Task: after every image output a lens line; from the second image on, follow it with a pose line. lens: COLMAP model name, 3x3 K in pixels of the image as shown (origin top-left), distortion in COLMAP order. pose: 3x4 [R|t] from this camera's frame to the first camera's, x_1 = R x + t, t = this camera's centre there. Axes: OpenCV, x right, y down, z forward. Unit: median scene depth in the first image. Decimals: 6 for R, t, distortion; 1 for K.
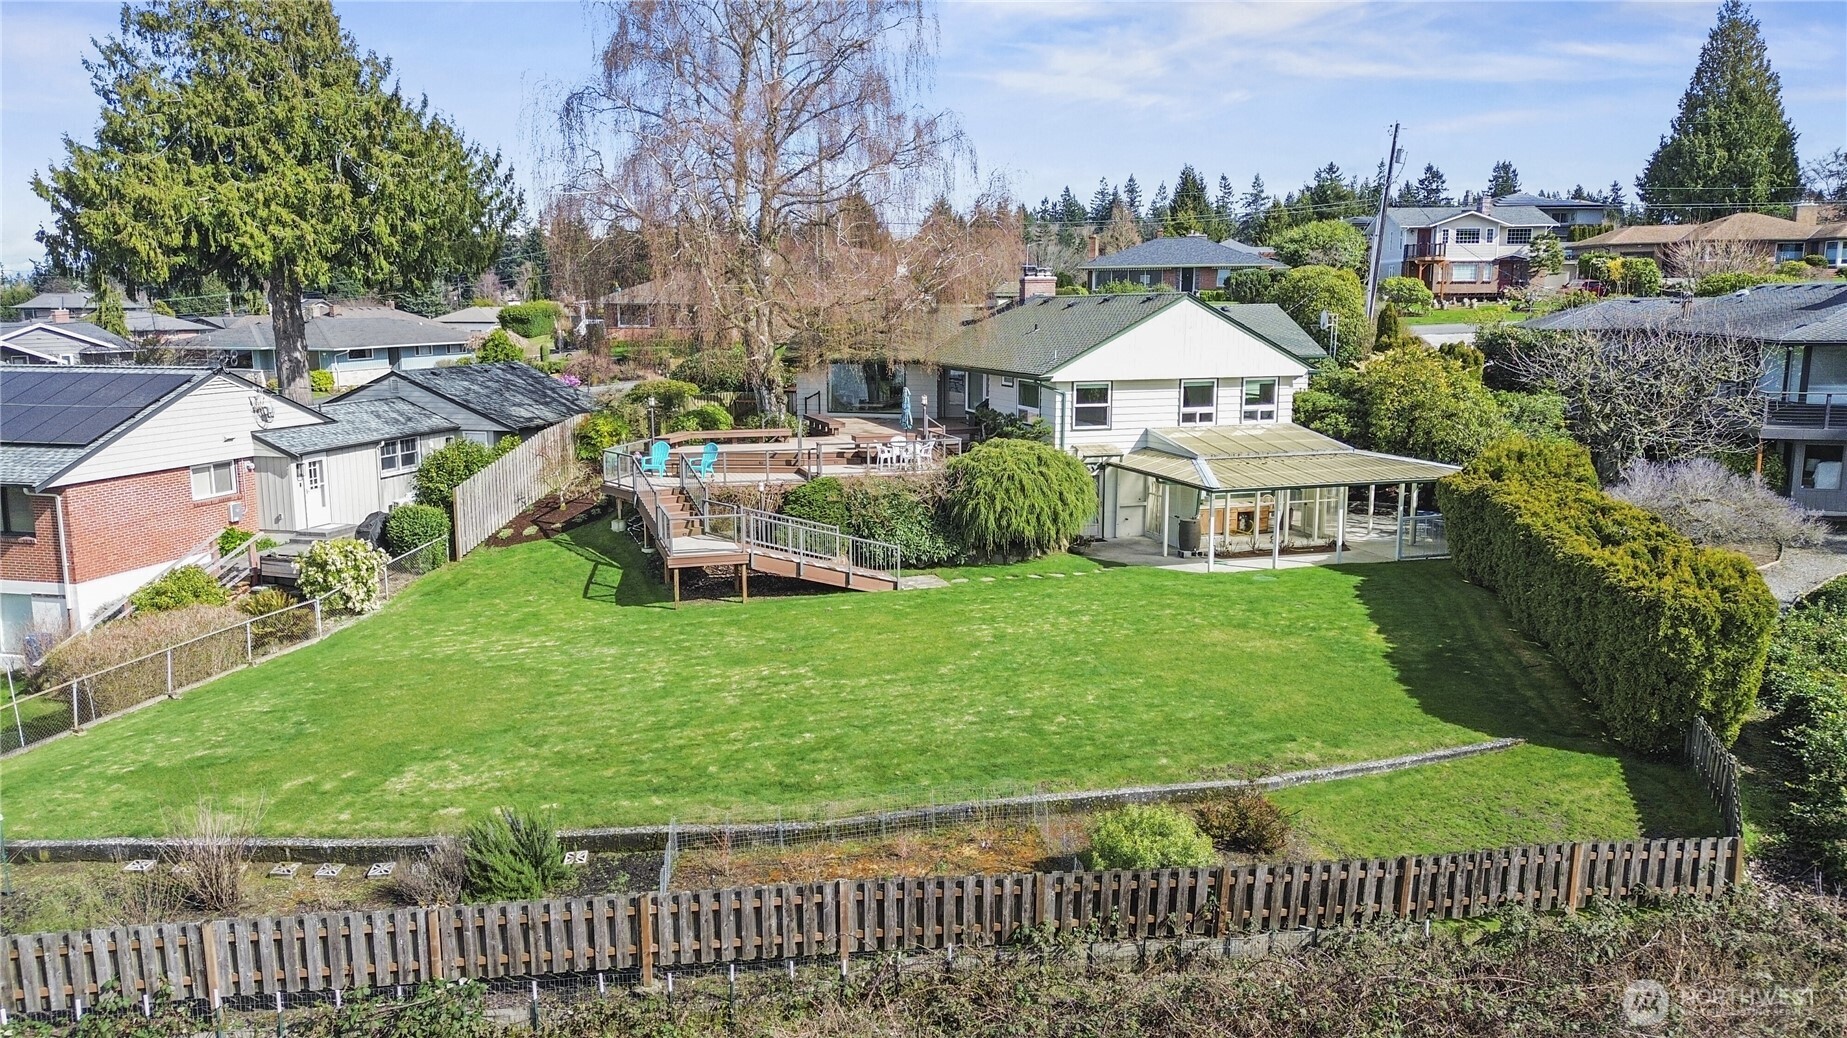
lens RADIAL K [[1352.8, 0, 923.1], [0, 1352.8, 516.0], [0, 0, 1]] dist [0.059021, -0.059624]
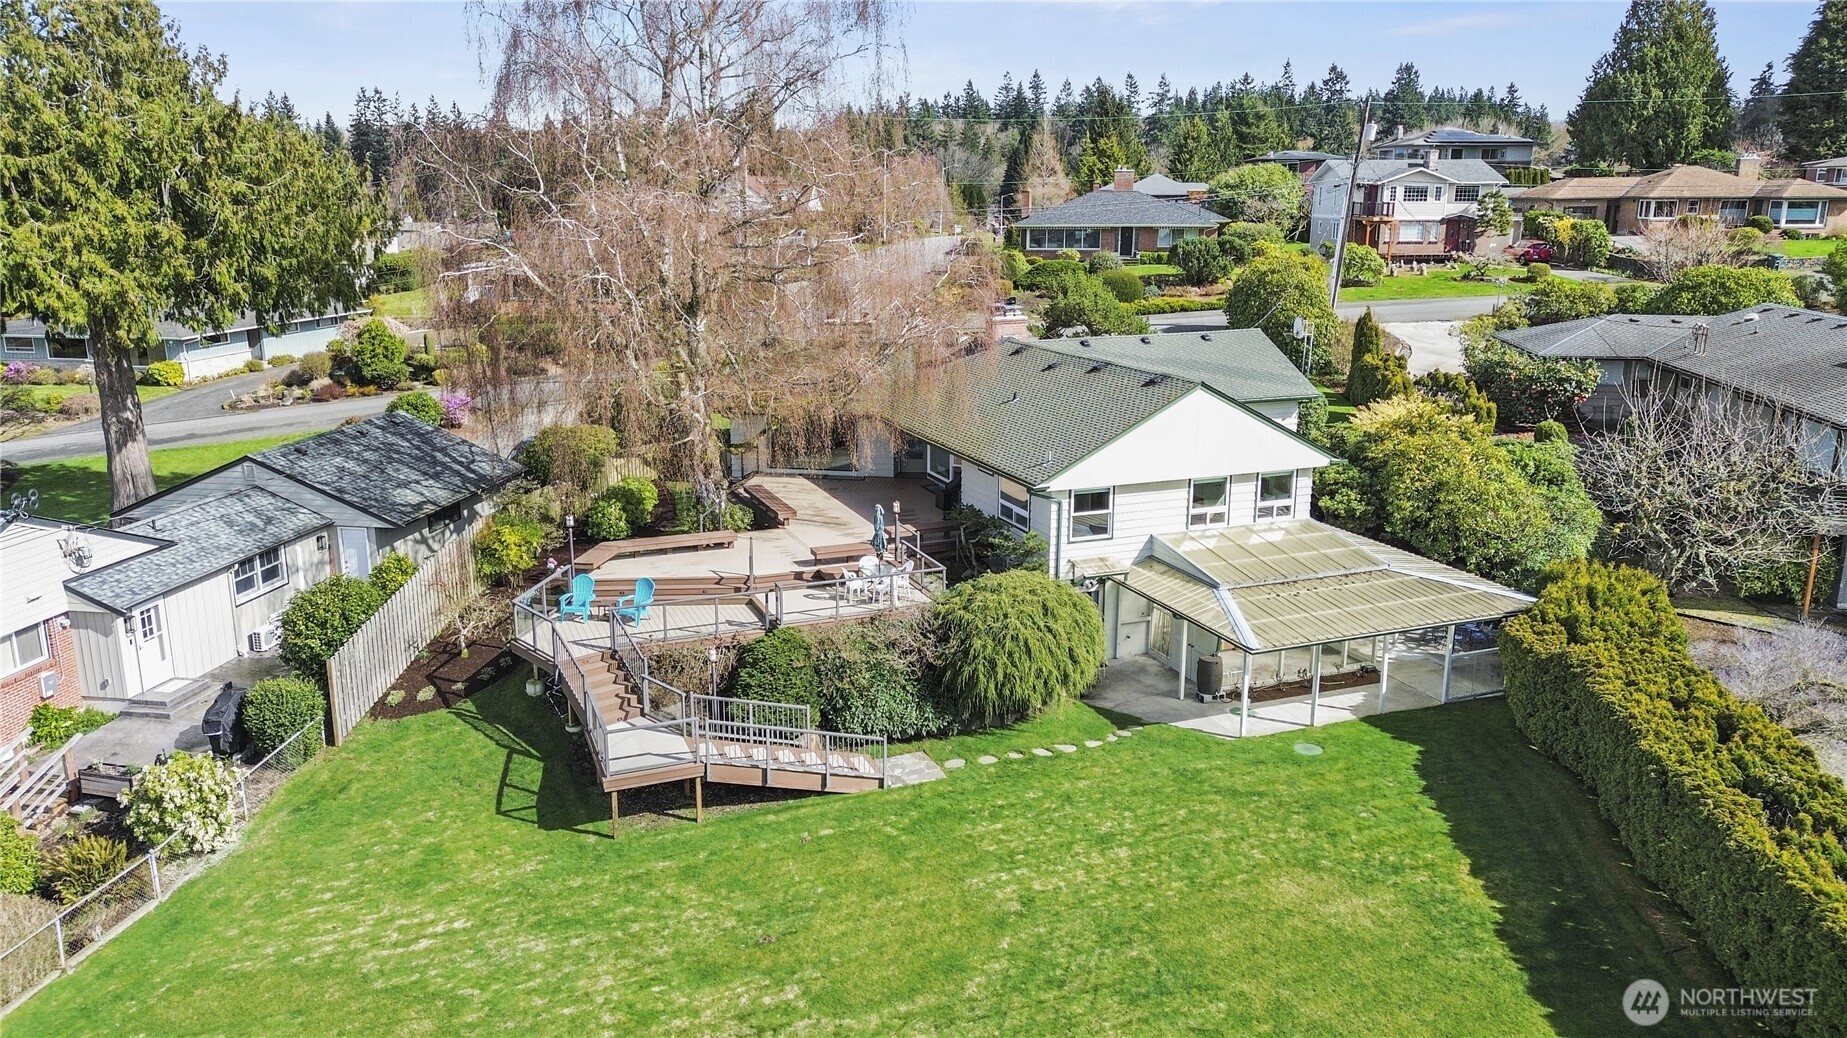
lens RADIAL K [[1352.8, 0, 930.1], [0, 1352.8, 521.6], [0, 0, 1]] dist [0.059021, -0.059624]
pose [[0.996860, -0.013477, 0.078032, -0.041254], [0.007019, 0.996571, 0.082449, -0.137067], [-0.078876, -0.081642, 0.993536, 0.142512]]
